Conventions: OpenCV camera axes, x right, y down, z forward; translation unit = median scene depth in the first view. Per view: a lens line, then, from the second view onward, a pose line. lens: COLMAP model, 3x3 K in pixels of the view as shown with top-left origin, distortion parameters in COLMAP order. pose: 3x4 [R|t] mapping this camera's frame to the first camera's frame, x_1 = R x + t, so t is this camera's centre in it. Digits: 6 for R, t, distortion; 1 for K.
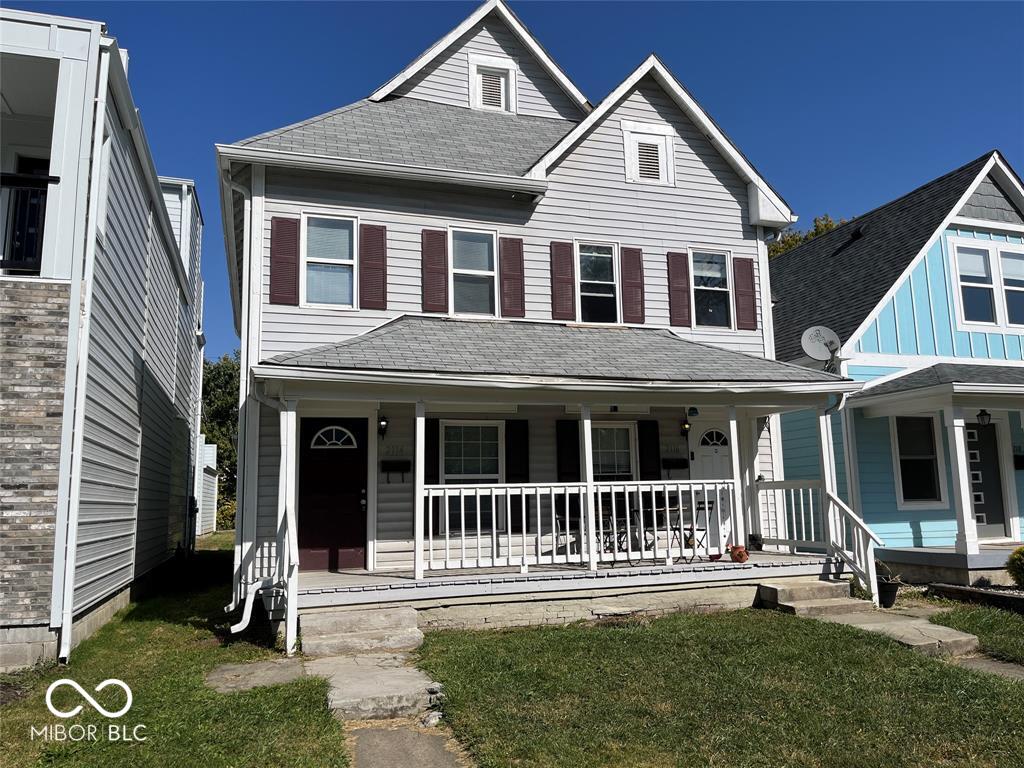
lens RADIAL K [[775.1, 0, 512.0], [0, 775.1, 384.0], [0, 0, 1]] dist [0.075198, -0.103555]
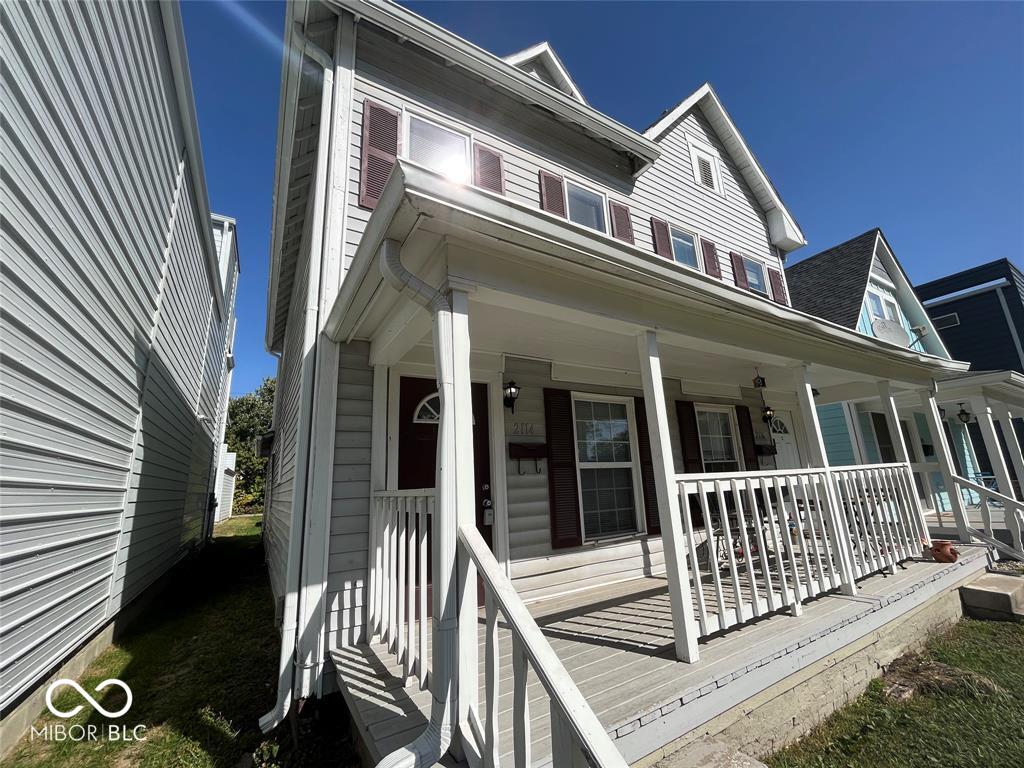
lens RADIAL K [[415.0, 0, 512.0], [0, 415.0, 384.0], [0, 0, 1]] dist [-0.001240, -0.000139]
pose [[0.974729, 0.029919, 0.221377, -0.240289], [-0.008864, 0.995390, -0.095501, 0.077580], [-0.223213, 0.091125, 0.970501, 0.596103]]
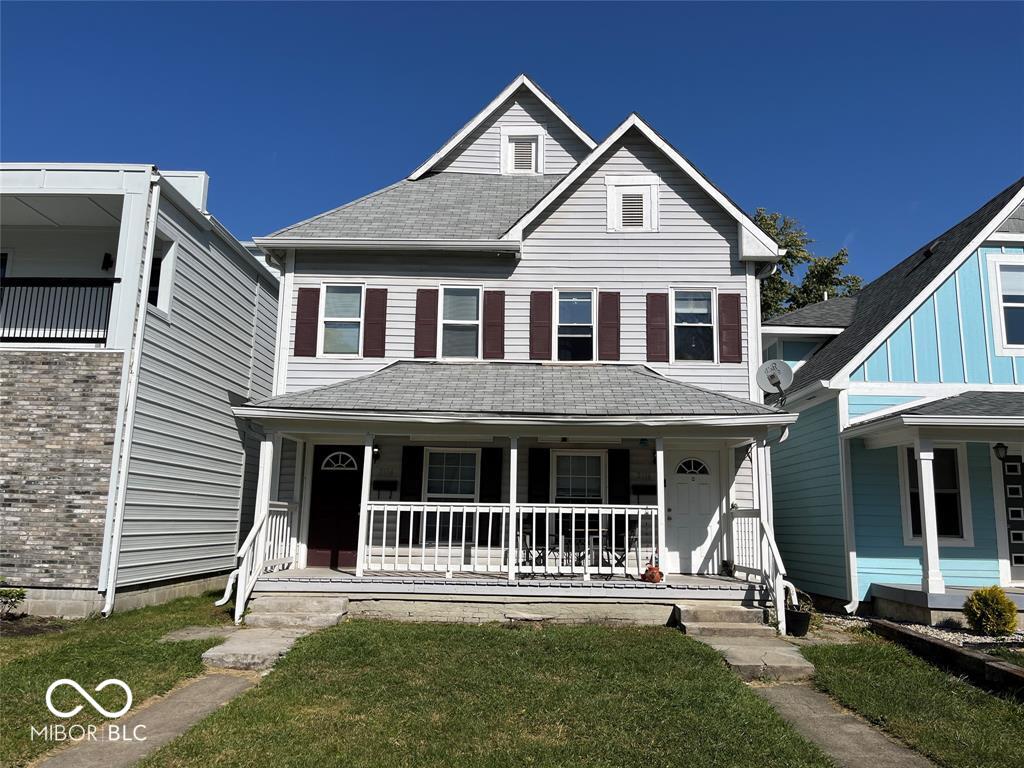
lens RADIAL K [[775.1, 0, 512.0], [0, 775.1, 384.0], [0, 0, 1]] dist [0.075198, -0.103555]
pose [[0.943715, -0.016545, -0.330345, 0.424119], [0.008365, 0.999623, -0.026168, -0.018854], [0.330653, 0.021932, 0.943497, -0.085543]]
